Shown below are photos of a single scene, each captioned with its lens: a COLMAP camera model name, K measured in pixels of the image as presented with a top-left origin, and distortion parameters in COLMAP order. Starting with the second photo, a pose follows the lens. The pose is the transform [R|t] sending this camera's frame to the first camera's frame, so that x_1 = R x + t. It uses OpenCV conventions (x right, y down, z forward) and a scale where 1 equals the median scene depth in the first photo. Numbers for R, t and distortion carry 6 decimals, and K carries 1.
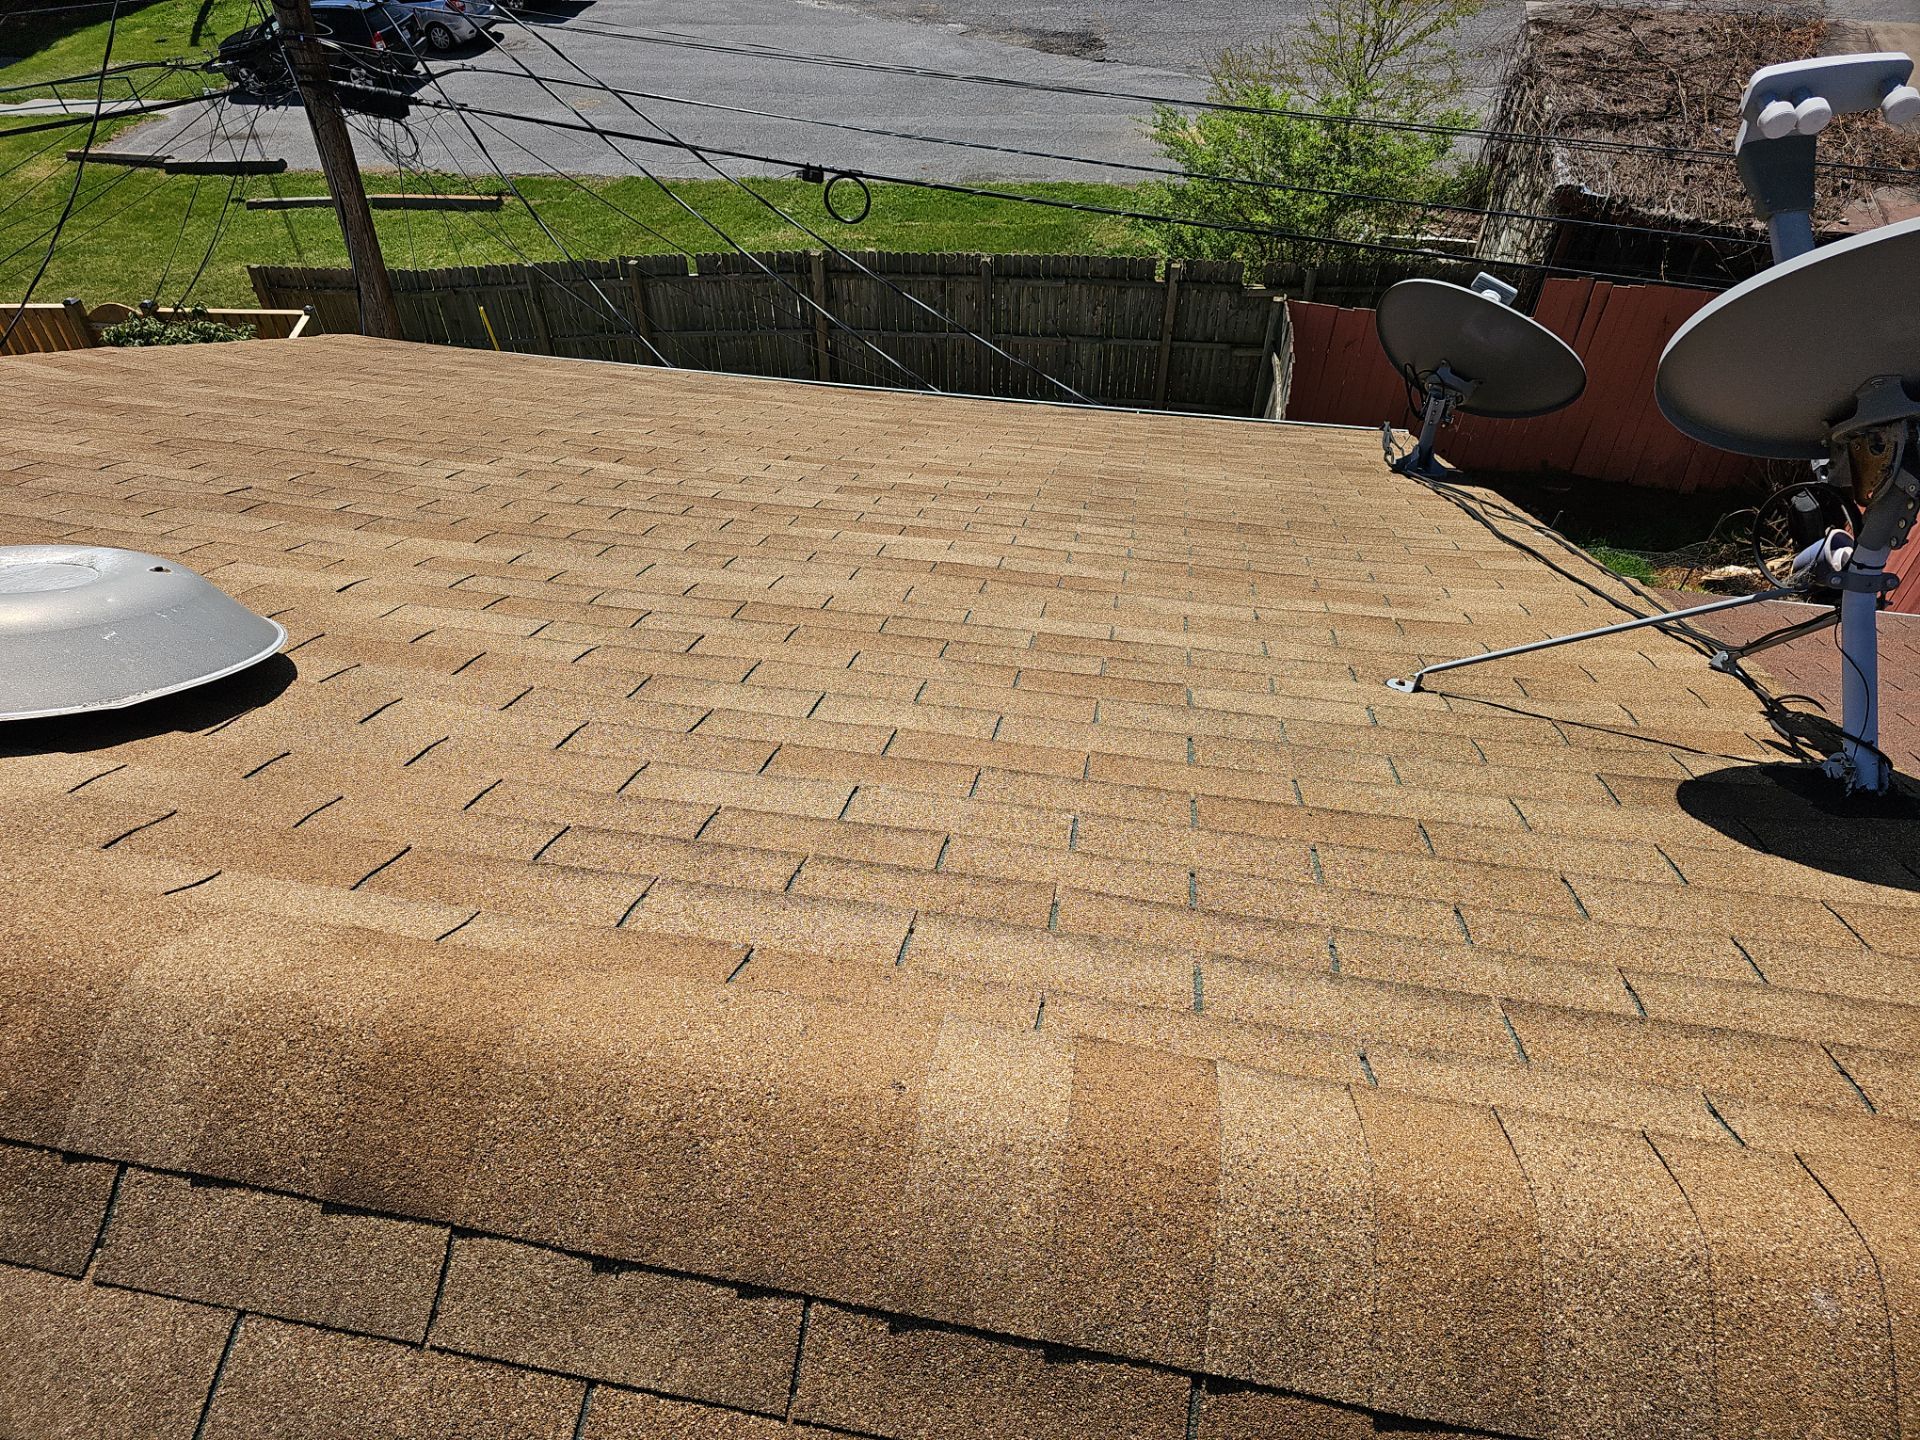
lens RADIAL K [[1265.2, 0, 927.6], [0, 1265.2, 727.7], [0, 0, 1]] dist [0.061258, -0.057502]
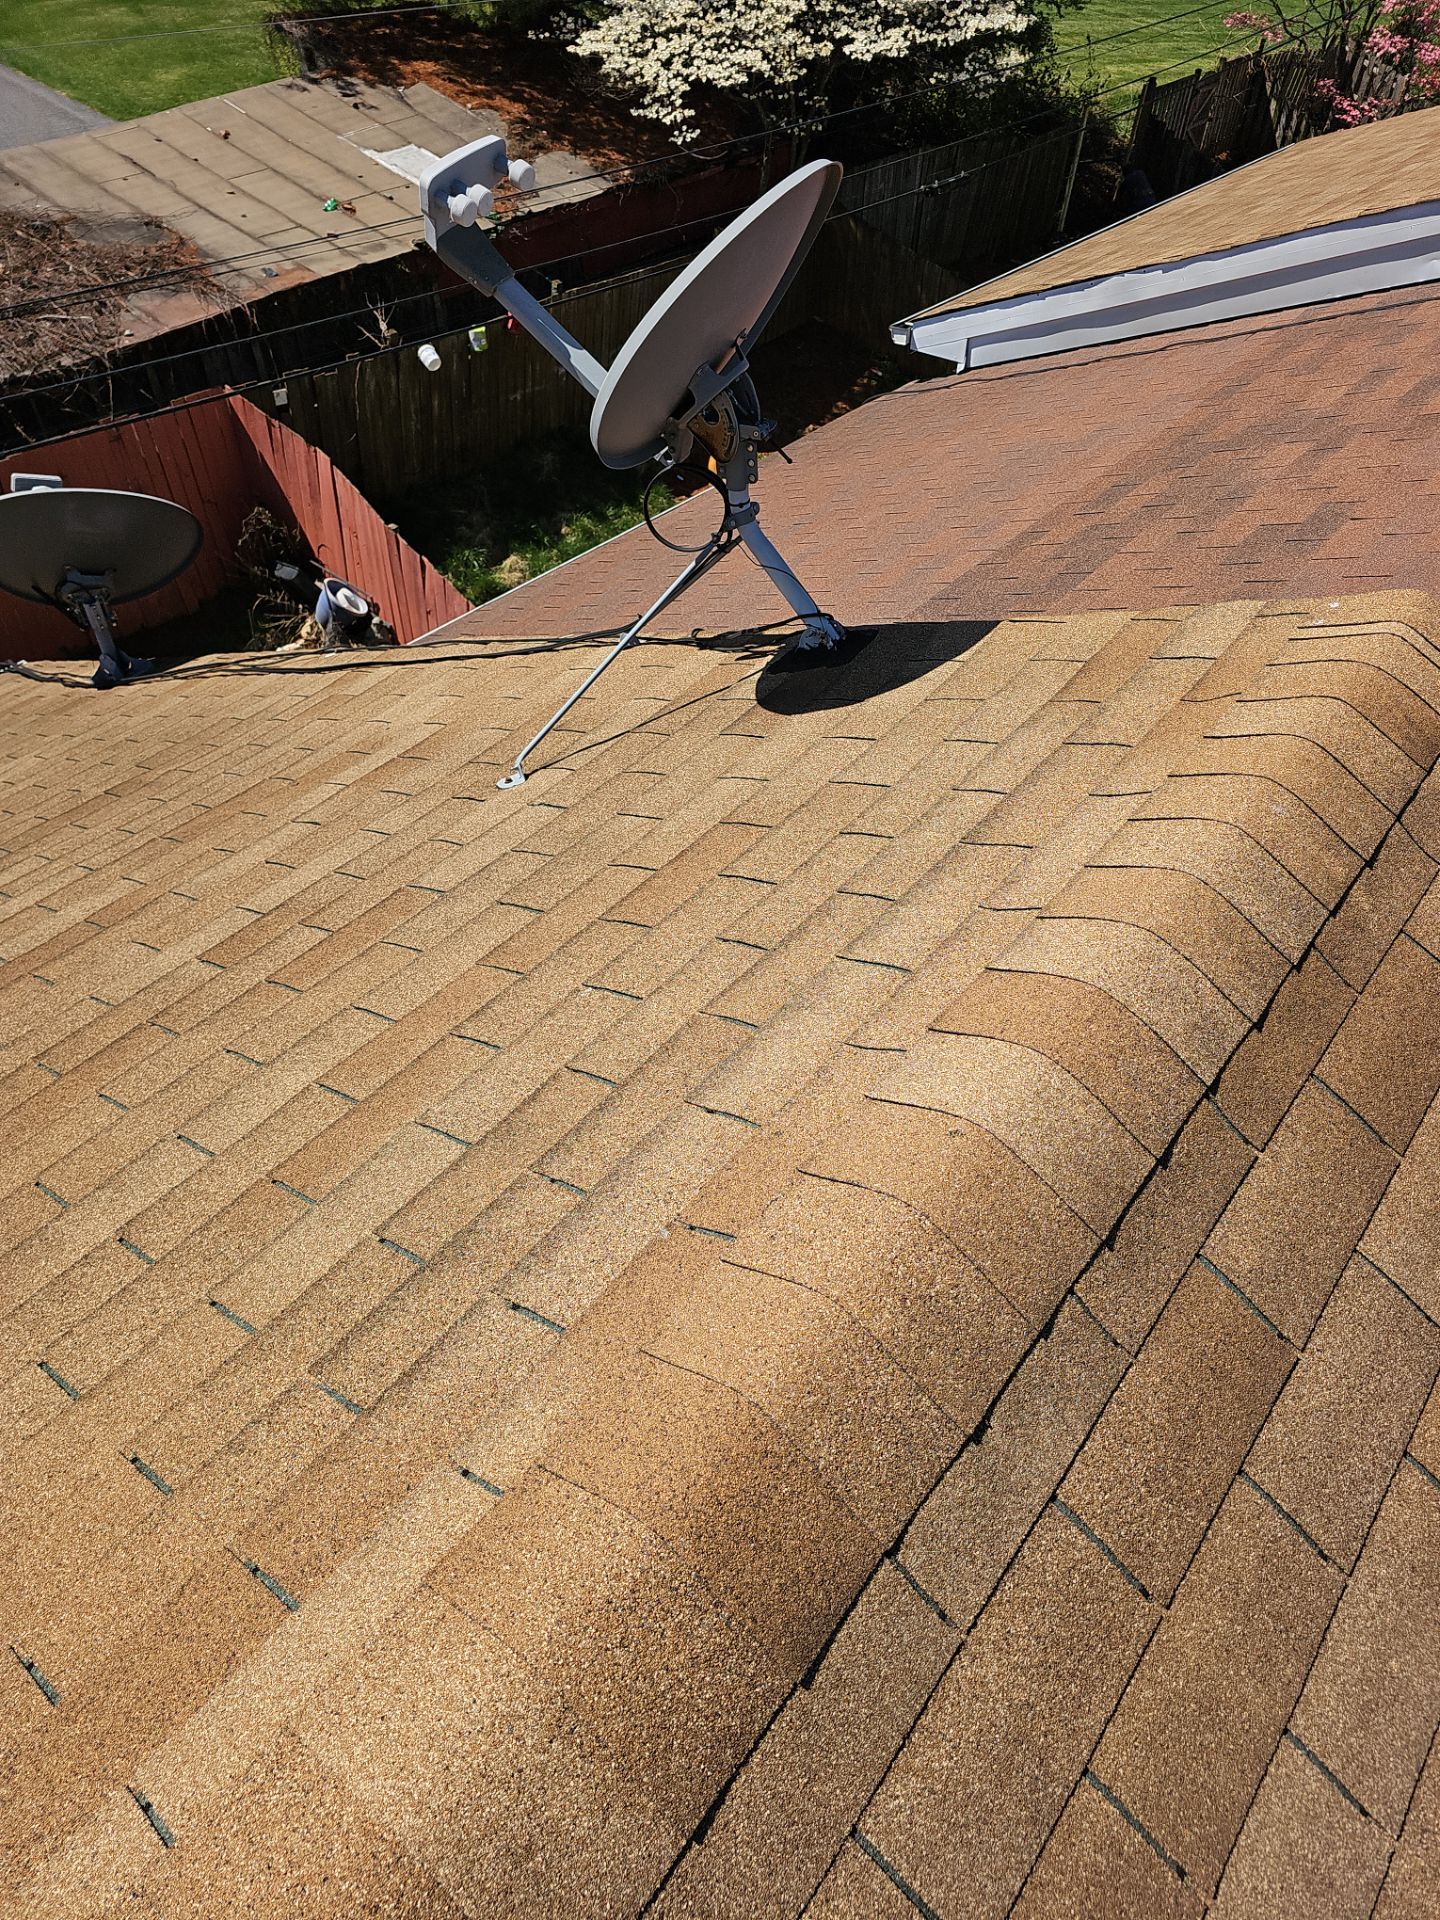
lens RADIAL K [[1279.2, 0, 751.2], [0, 1279.2, 959.3], [0, 0, 1]] dist [0.054954, -0.049346]
pose [[0.451173, -0.610093, 0.651329, -0.621305], [0.581179, 0.754717, 0.304355, -0.239721], [-0.677255, 0.241222, 0.695081, 0.233383]]
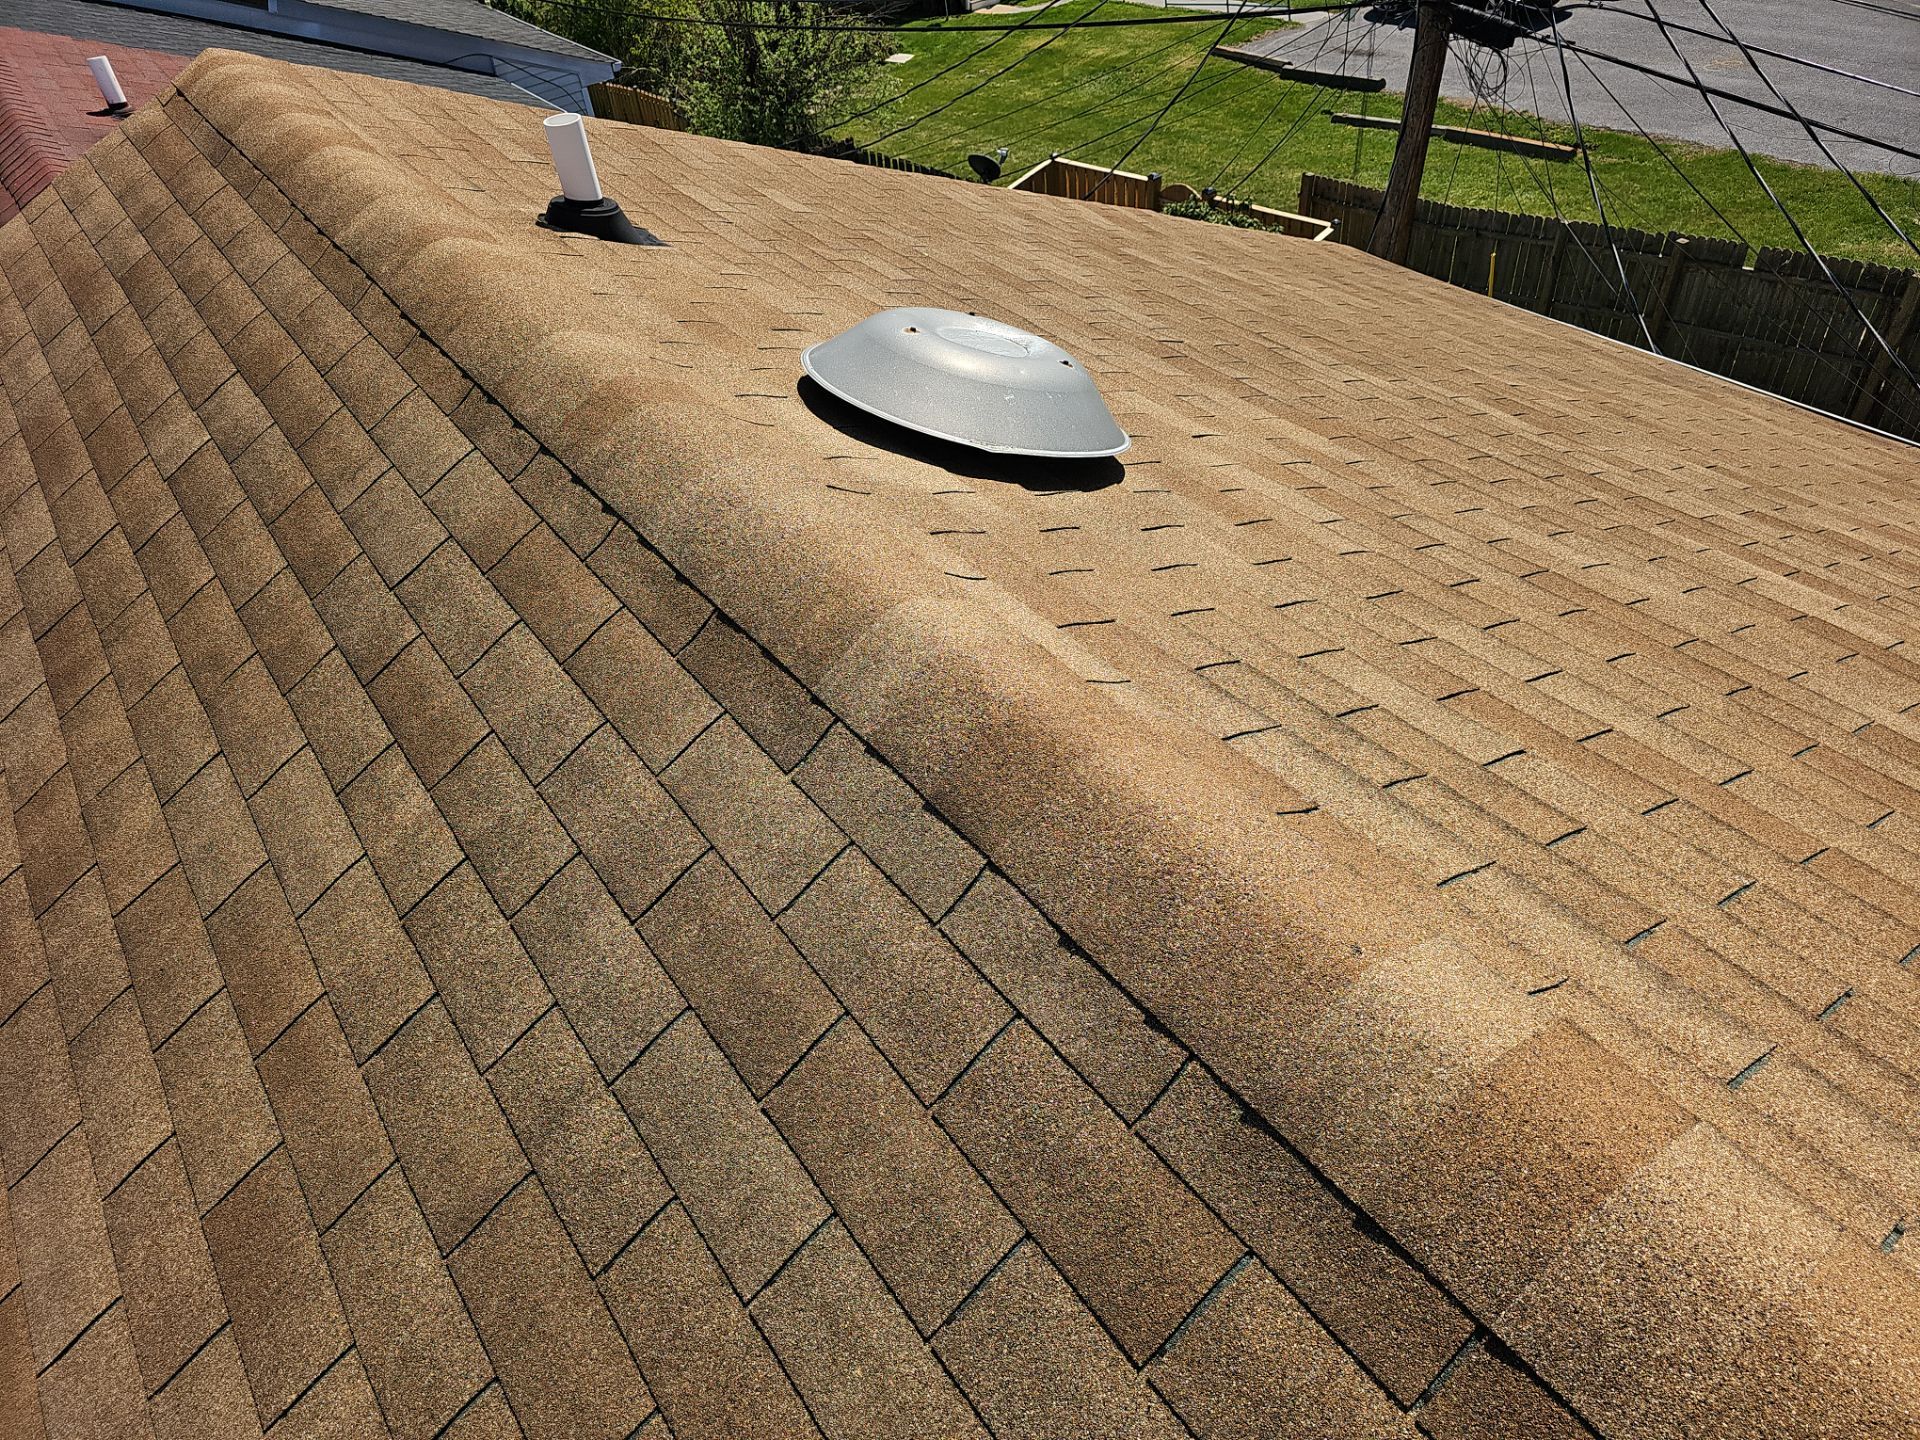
lens RADIAL K [[1265.2, 0, 927.6], [0, 1265.2, 727.7], [0, 0, 1]] dist [0.061258, -0.057502]
pose [[0.726496, 0.417881, -0.545507, 0.180506], [-0.396133, 0.903348, 0.164440, 0.066498], [0.561499, 0.096629, 0.821816, -0.078772]]
